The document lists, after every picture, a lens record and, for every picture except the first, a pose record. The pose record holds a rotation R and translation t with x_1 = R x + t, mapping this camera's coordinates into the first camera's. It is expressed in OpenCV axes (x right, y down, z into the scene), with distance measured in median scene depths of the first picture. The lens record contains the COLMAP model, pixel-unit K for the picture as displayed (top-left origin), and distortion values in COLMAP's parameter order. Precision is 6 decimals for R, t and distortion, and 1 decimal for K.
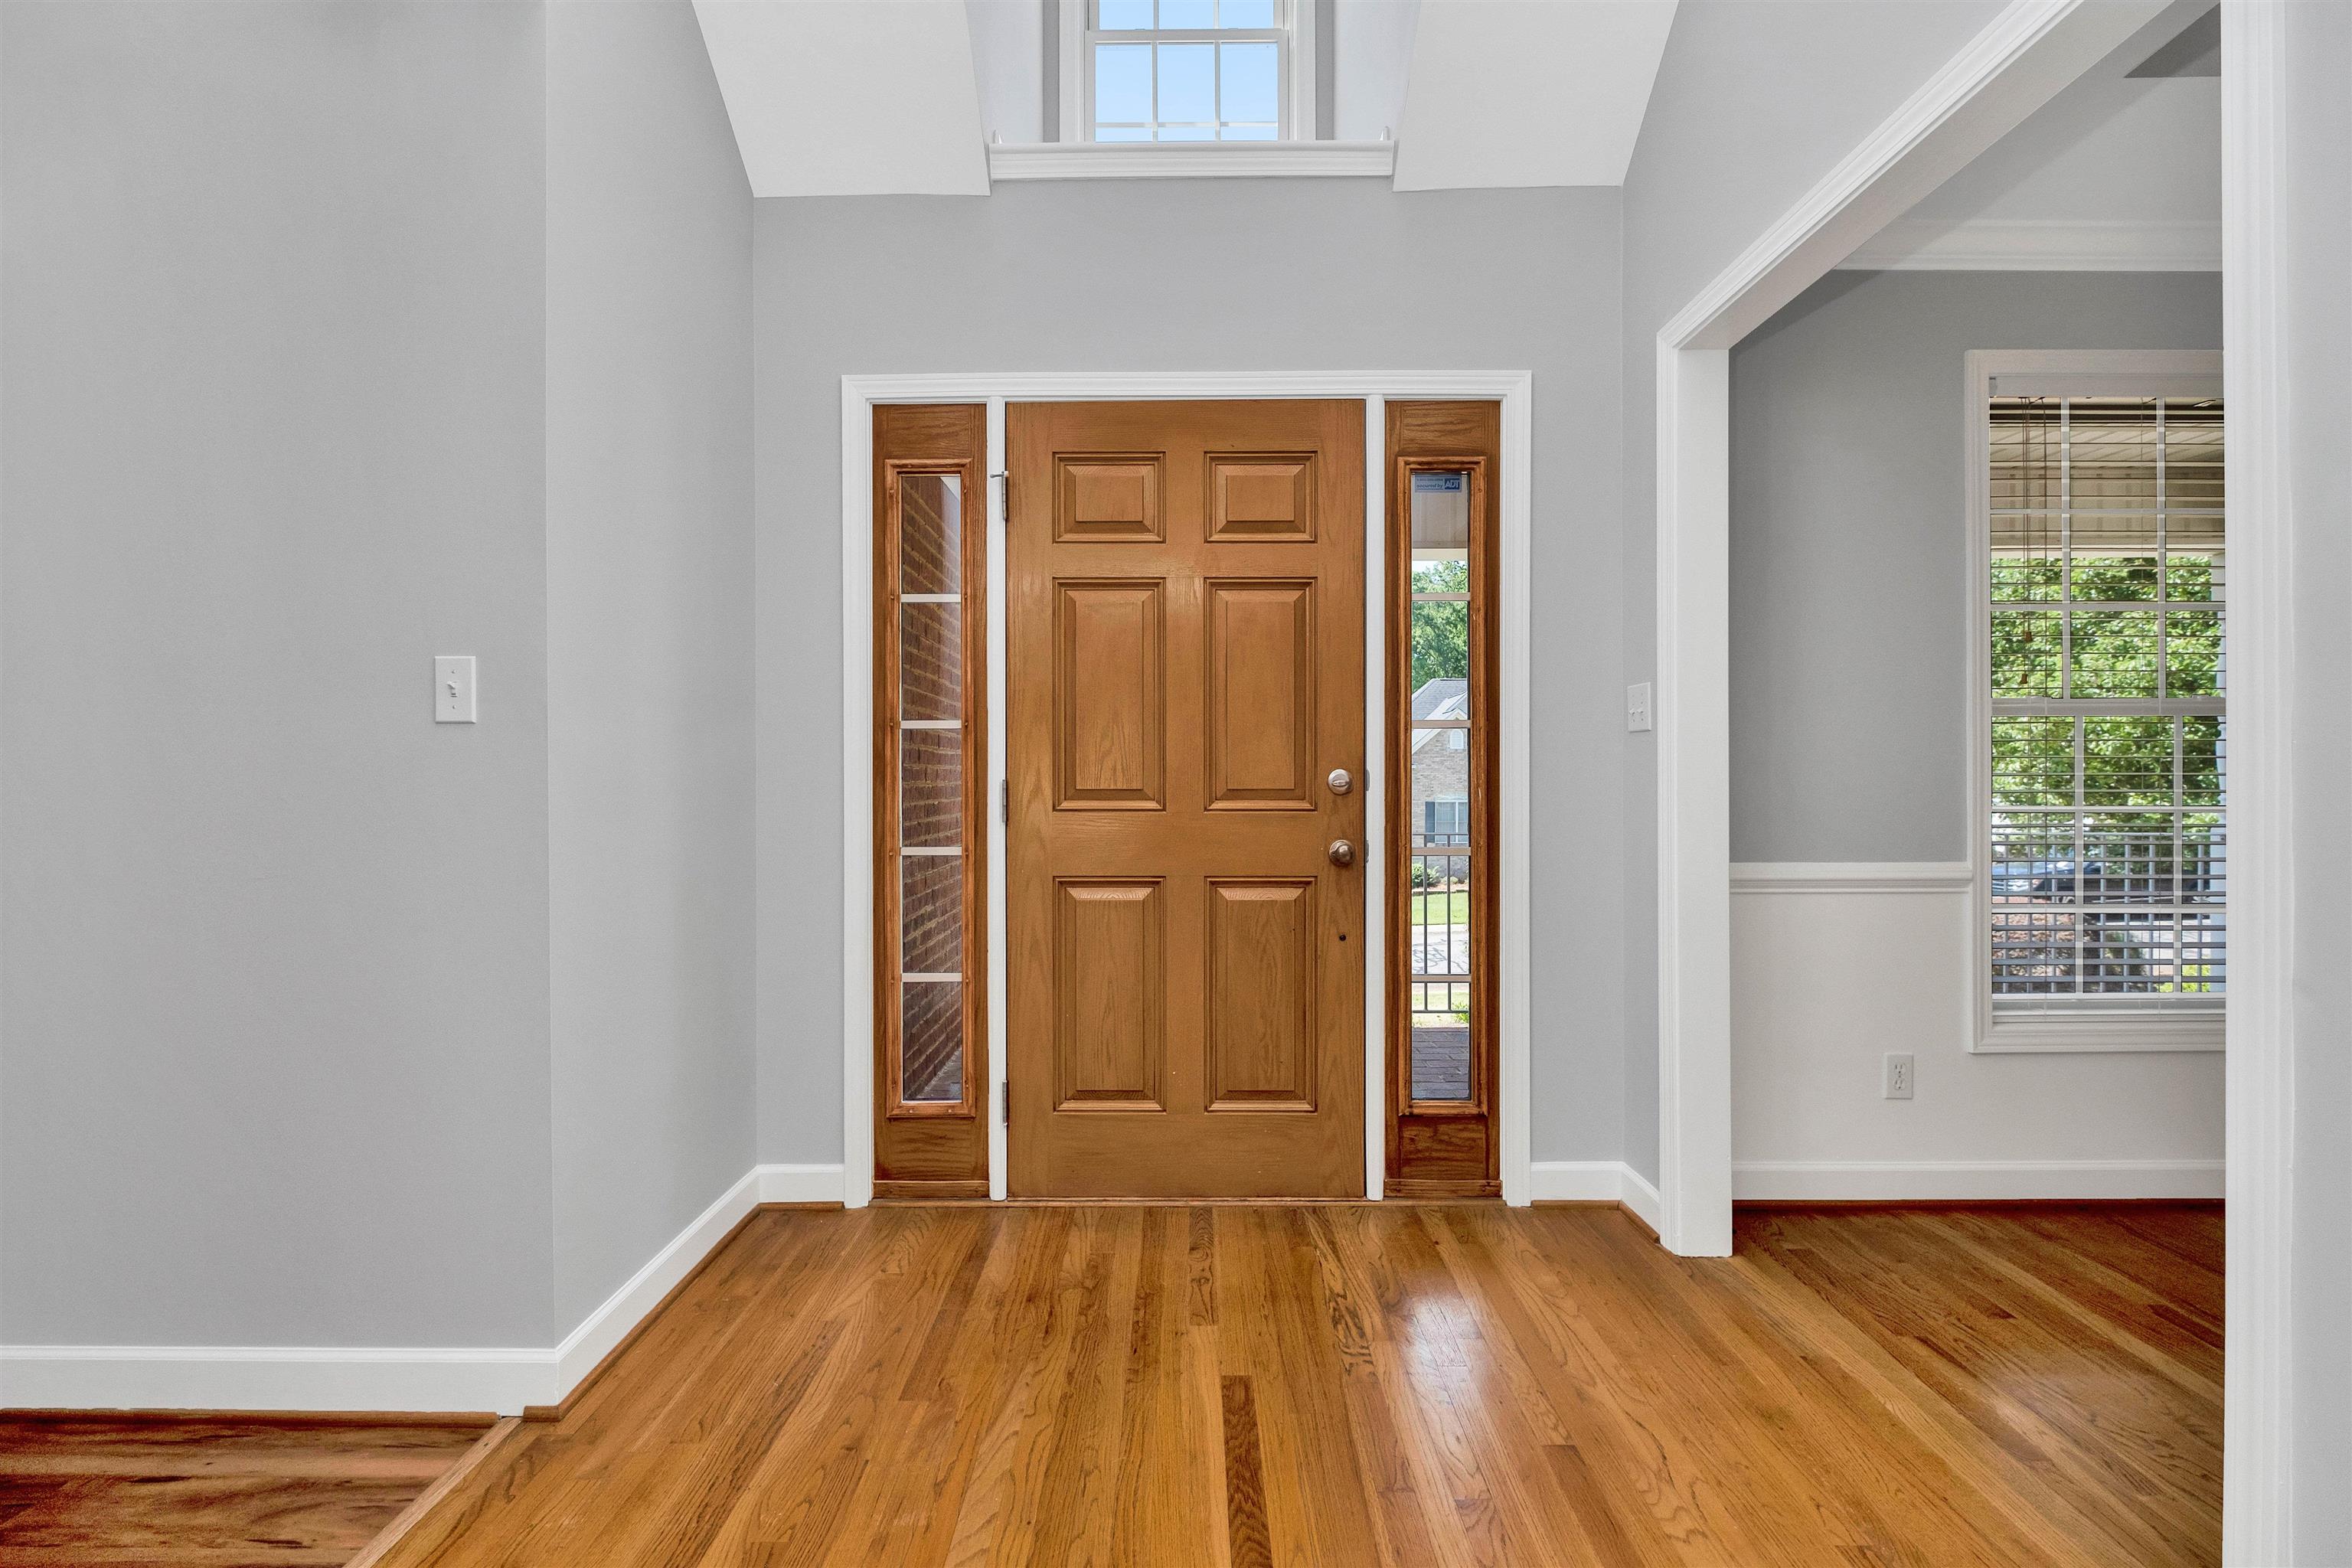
lens RADIAL K [[1016.0, 0, 1176.2], [0, 1016.0, 778.5], [0, 0, 1]] dist [-0.001748, -0.002684]
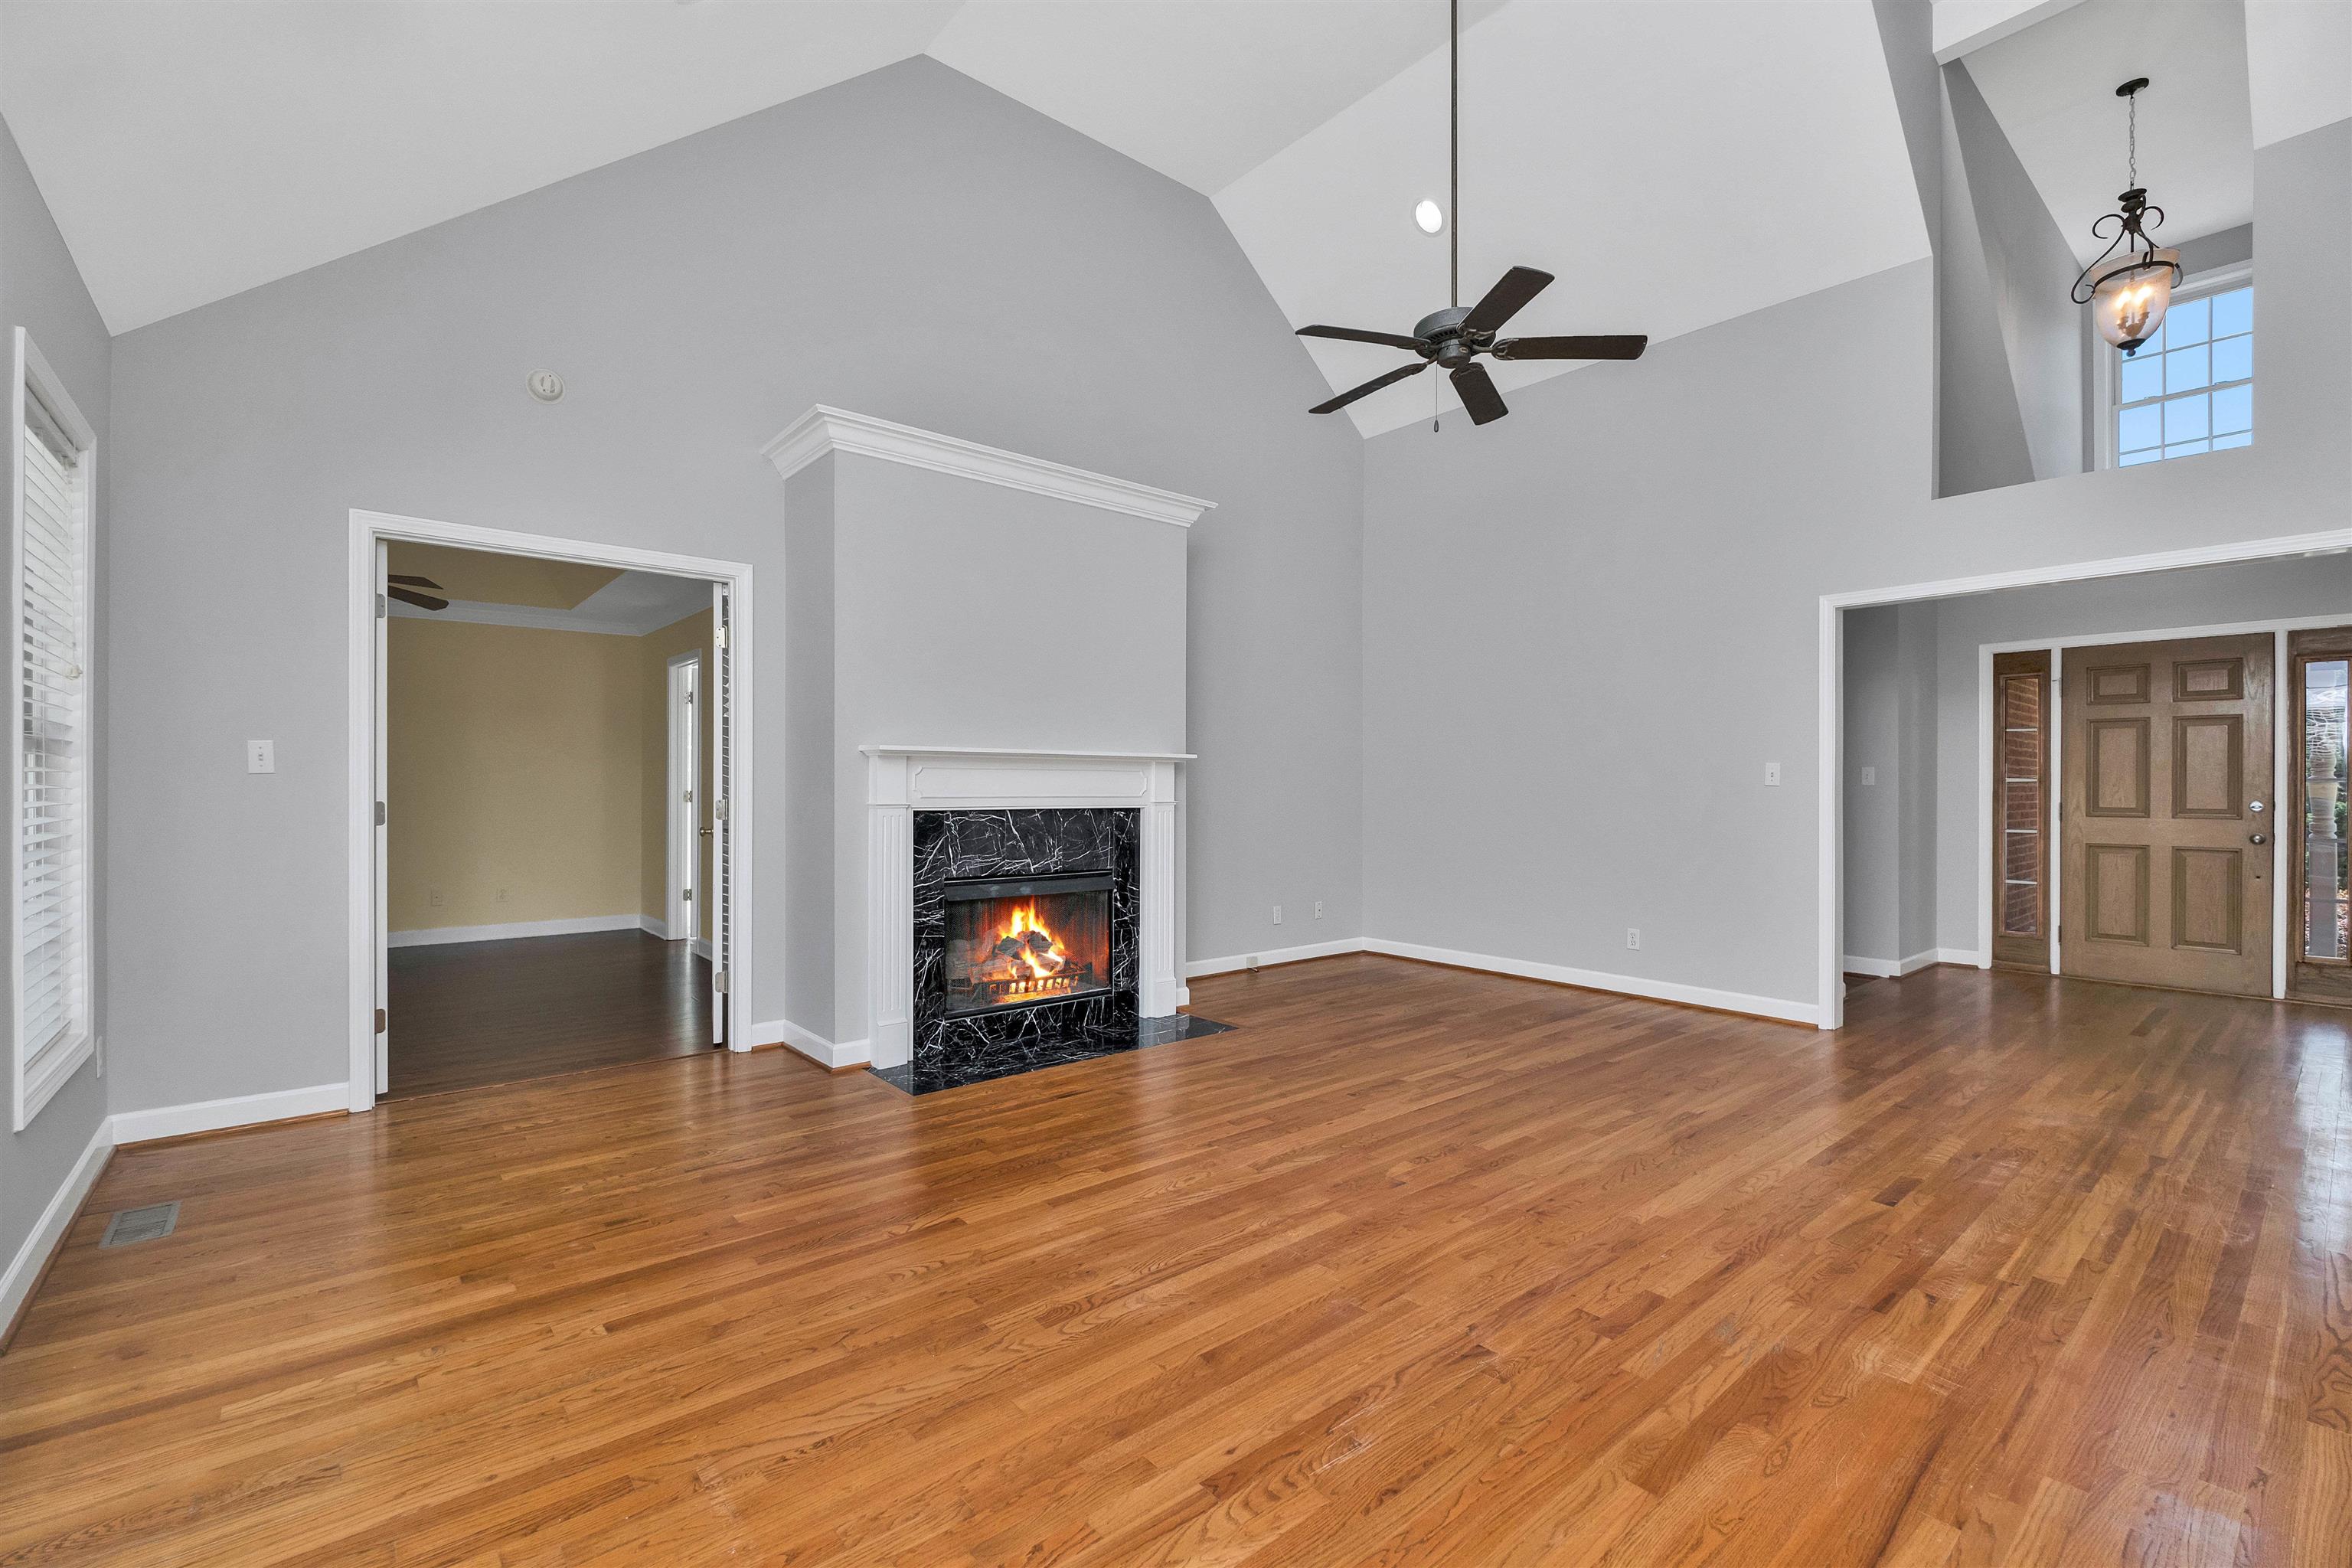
lens RADIAL K [[1016.0, 0, 1175.8], [0, 1016.0, 784.1], [0, 0, 1]] dist [-0.001748, -0.002684]
pose [[0.649701, 0.003922, -0.760179, 0.303307], [-0.007179, 0.999974, -0.000977, -0.026018], [0.760156, 0.006092, 0.649712, -2.214408]]
